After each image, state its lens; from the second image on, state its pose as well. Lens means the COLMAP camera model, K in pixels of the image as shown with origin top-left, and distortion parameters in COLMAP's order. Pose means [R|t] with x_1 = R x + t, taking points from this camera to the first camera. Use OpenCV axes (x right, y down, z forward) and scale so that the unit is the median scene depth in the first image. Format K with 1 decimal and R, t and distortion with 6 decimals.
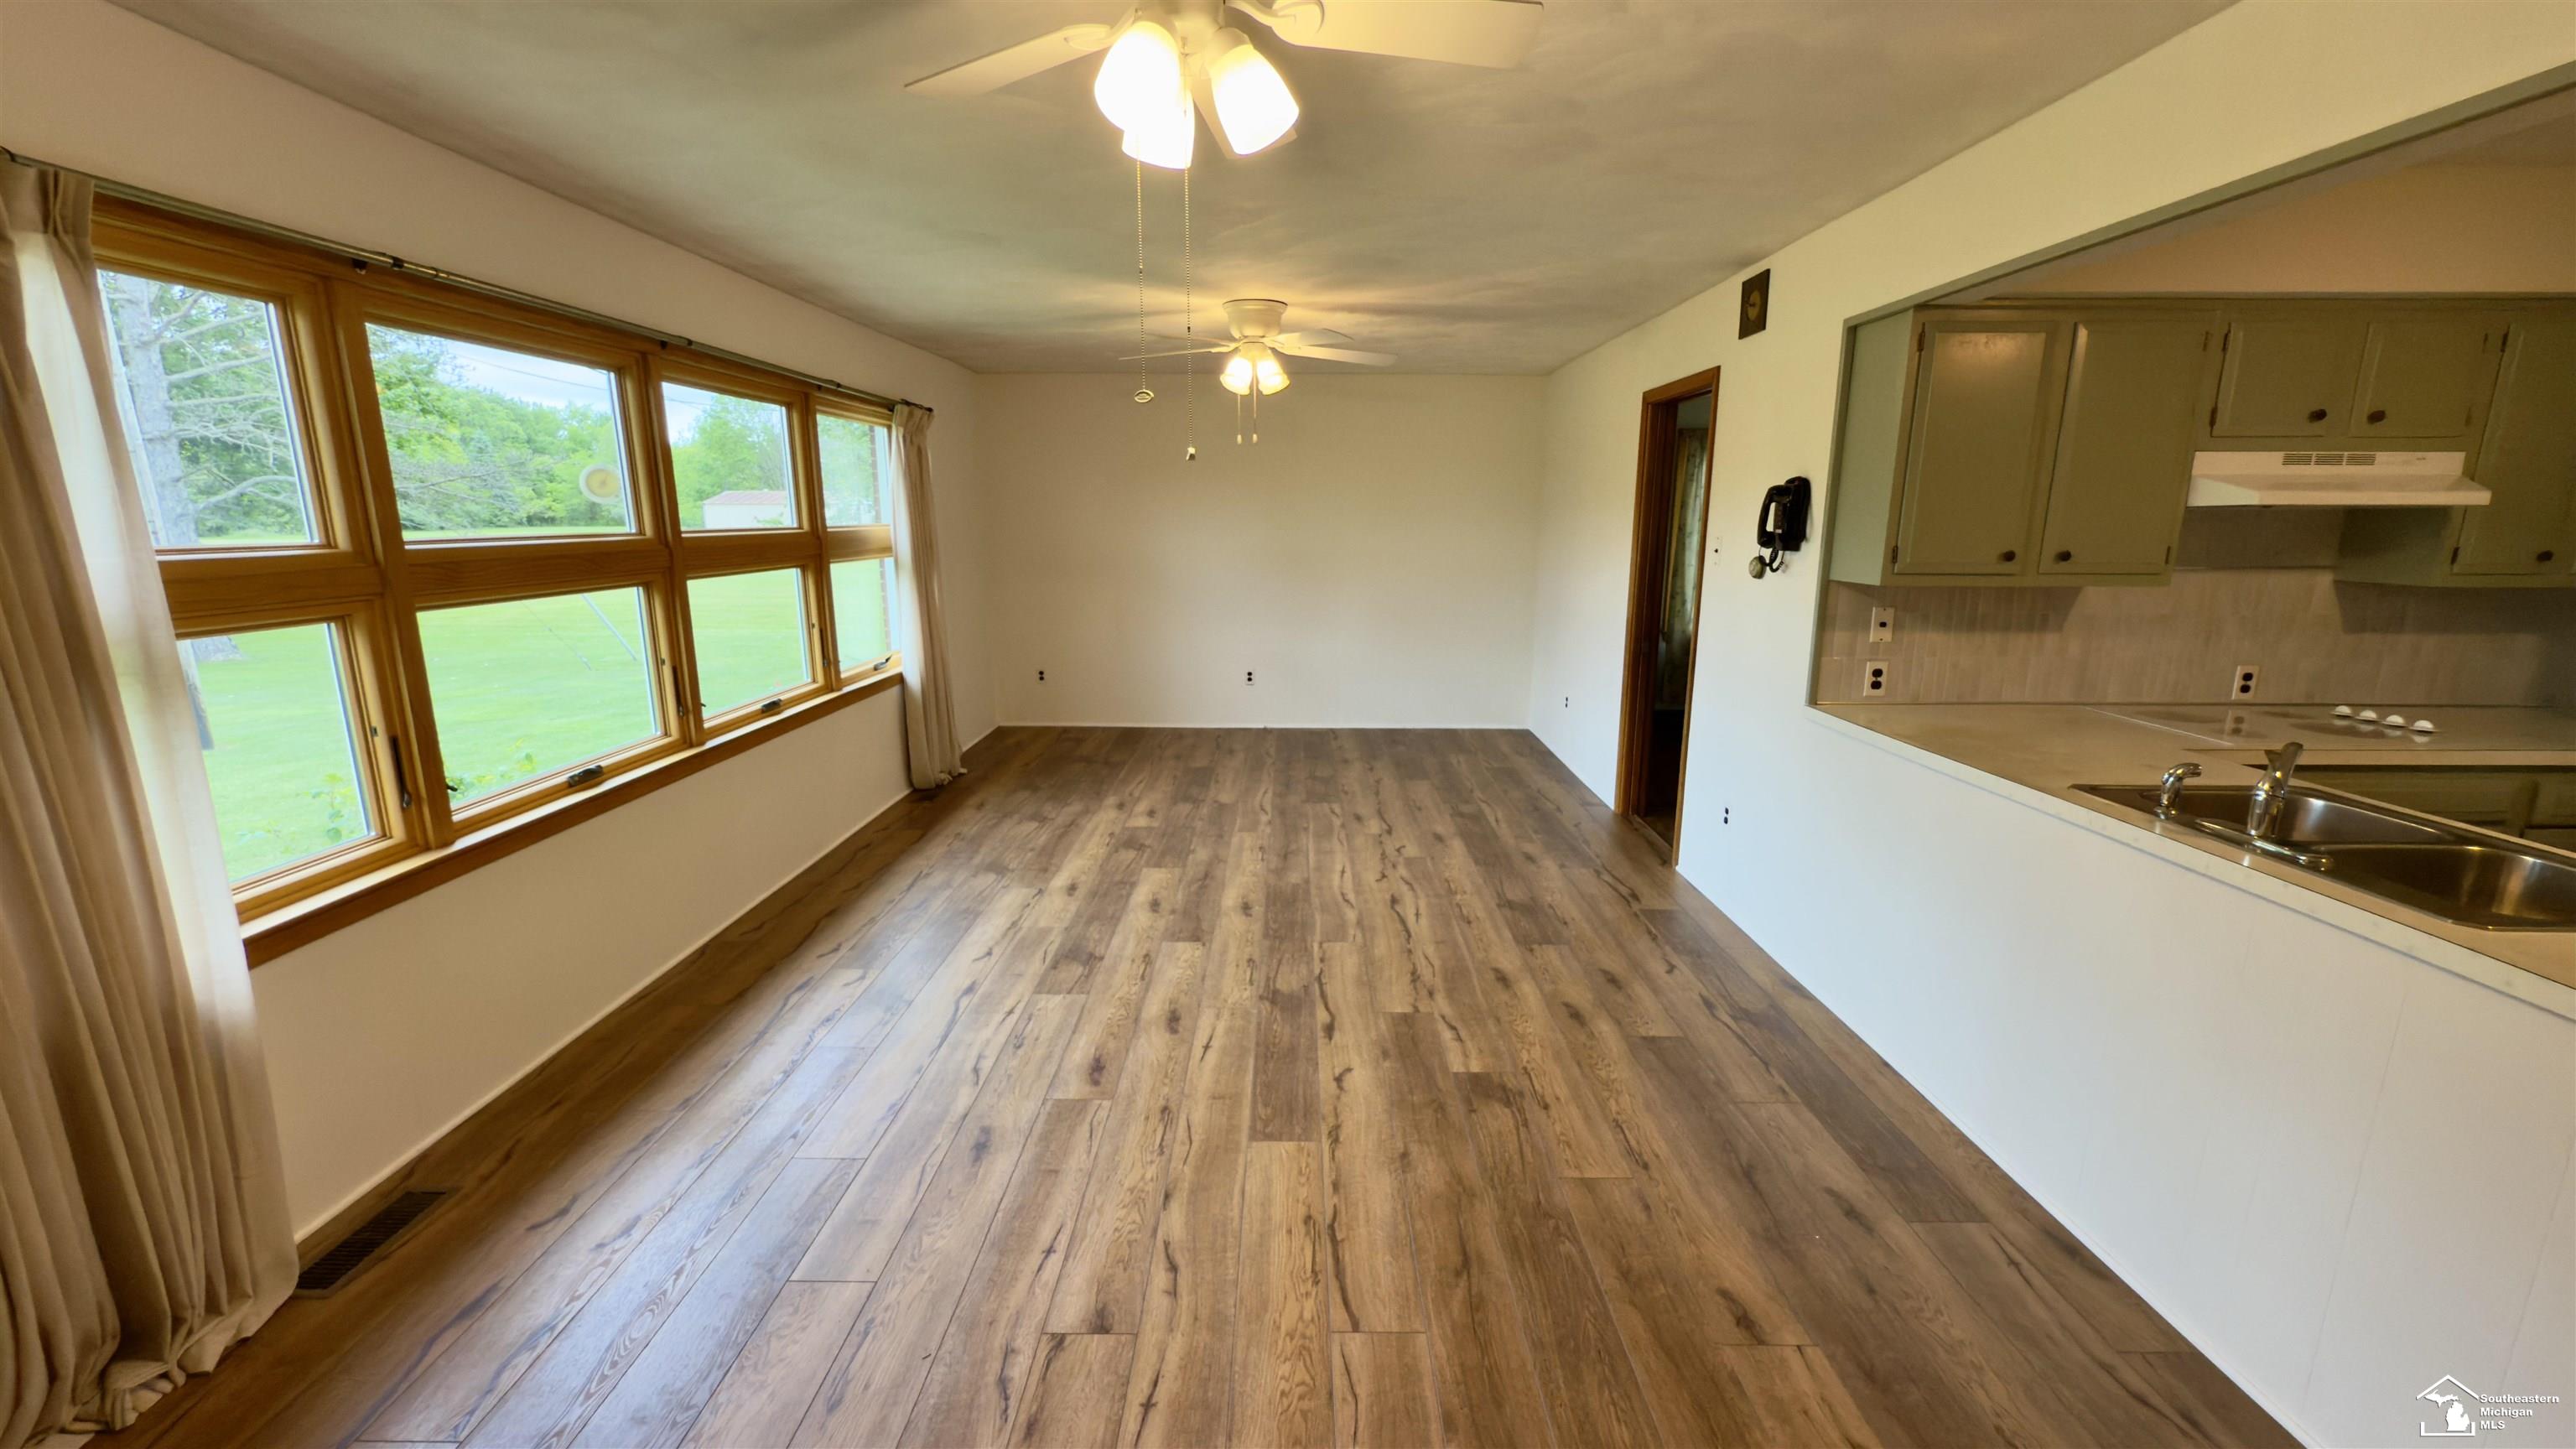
lens RADIAL K [[1015.7, 0, 1290.6], [0, 1015.7, 726.4], [0, 0, 1]] dist [0.003266, 0.000127]
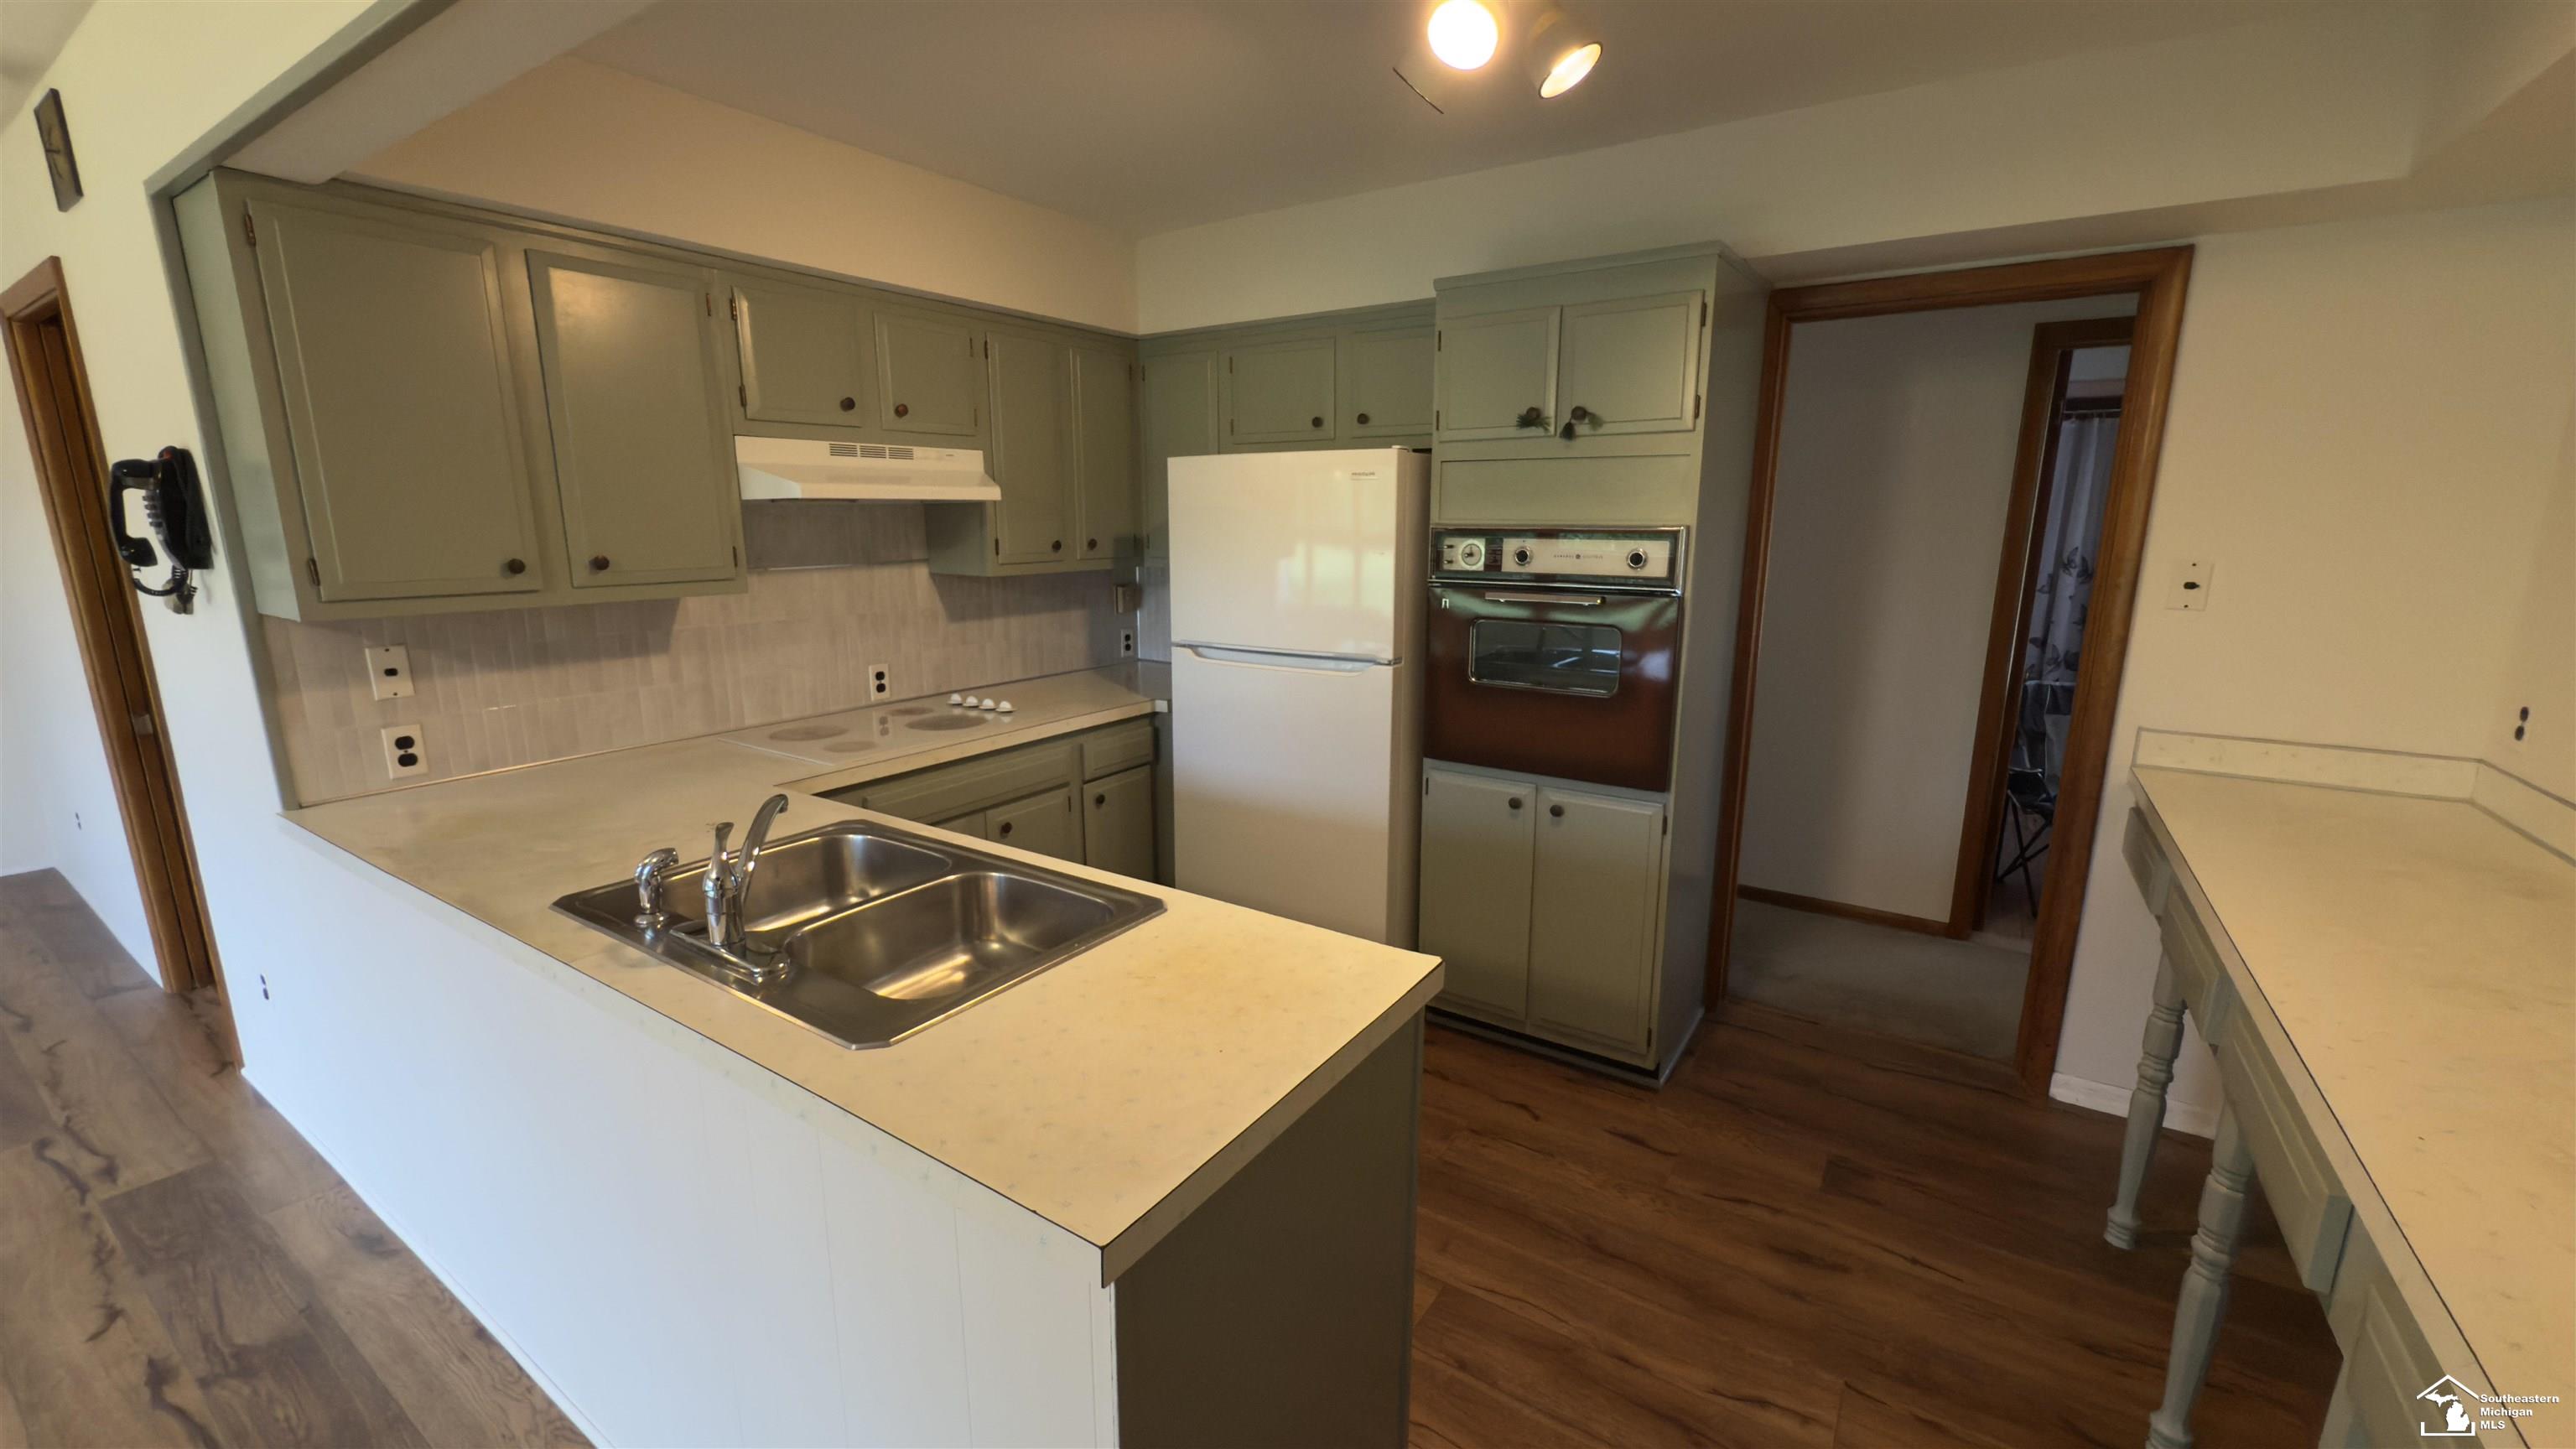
lens RADIAL K [[1015.7, 0, 1290.9], [0, 1015.7, 724.2], [0, 0, 1]] dist [0.003266, 0.000127]
pose [[0.551840, -0.174803, 0.815424, 0.376175], [0.170599, 0.980770, 0.094795, -0.029947], [-0.816314, 0.086799, 0.571050, 0.137205]]
